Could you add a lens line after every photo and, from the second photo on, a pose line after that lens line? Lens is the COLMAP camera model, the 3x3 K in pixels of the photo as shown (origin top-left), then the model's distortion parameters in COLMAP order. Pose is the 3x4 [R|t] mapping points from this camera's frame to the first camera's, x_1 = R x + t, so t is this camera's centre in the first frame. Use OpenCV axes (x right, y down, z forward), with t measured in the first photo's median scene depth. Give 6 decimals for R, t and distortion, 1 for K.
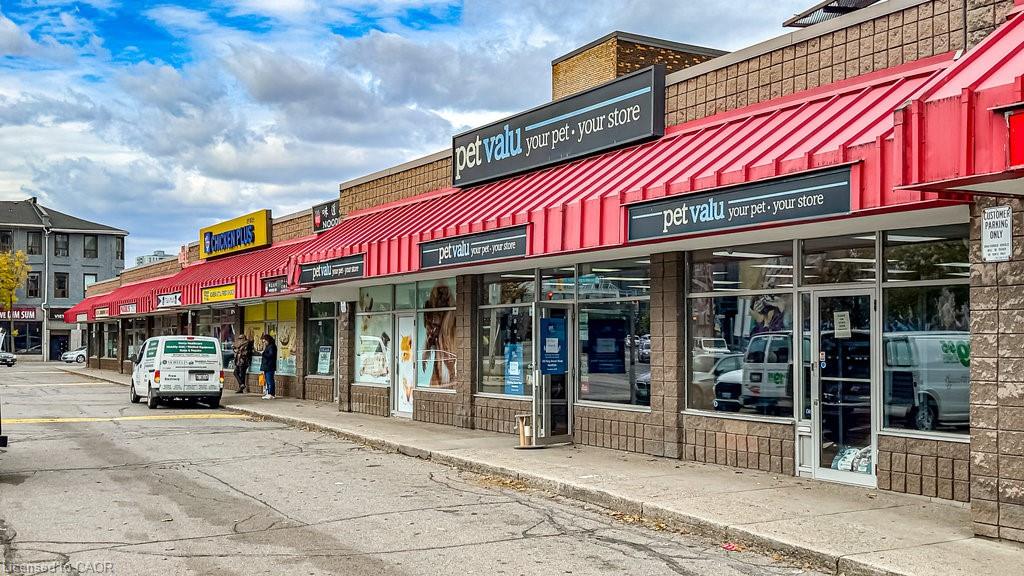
lens RADIAL K [[1152.0, 0, 512.9], [0, 1152.0, 288.3], [0, 0, 1]] dist [0.089754, 0.000000]
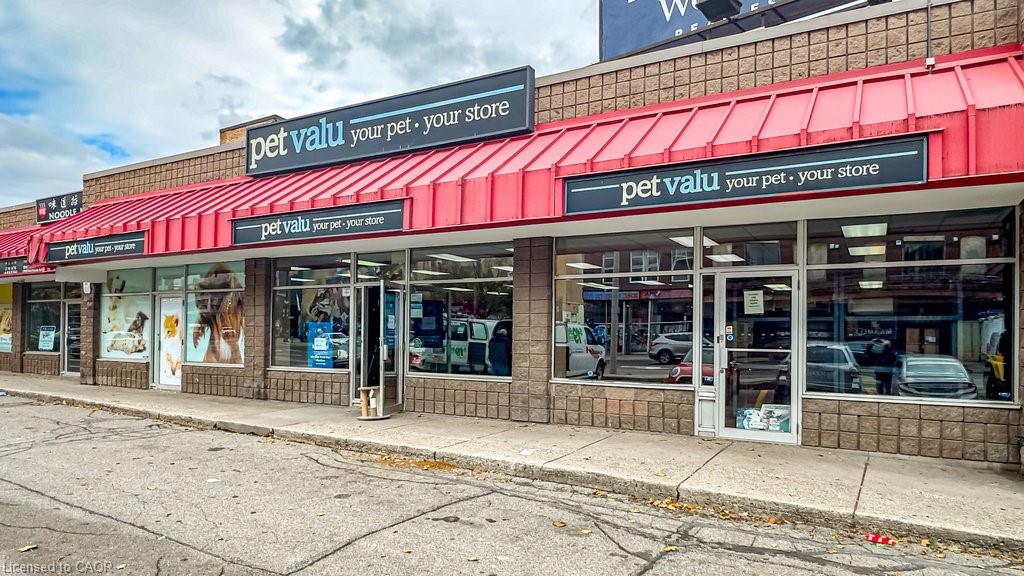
lens RADIAL K [[653.7, 0, 561.1], [0, 653.7, 326.5], [0, 0, 1]] dist [0.009754, -0.022555]
pose [[0.846137, 0.015417, 0.532742, -0.156409], [-0.035464, 0.998995, 0.027416, 0.031586], [-0.531784, -0.042090, 0.845834, 0.399130]]
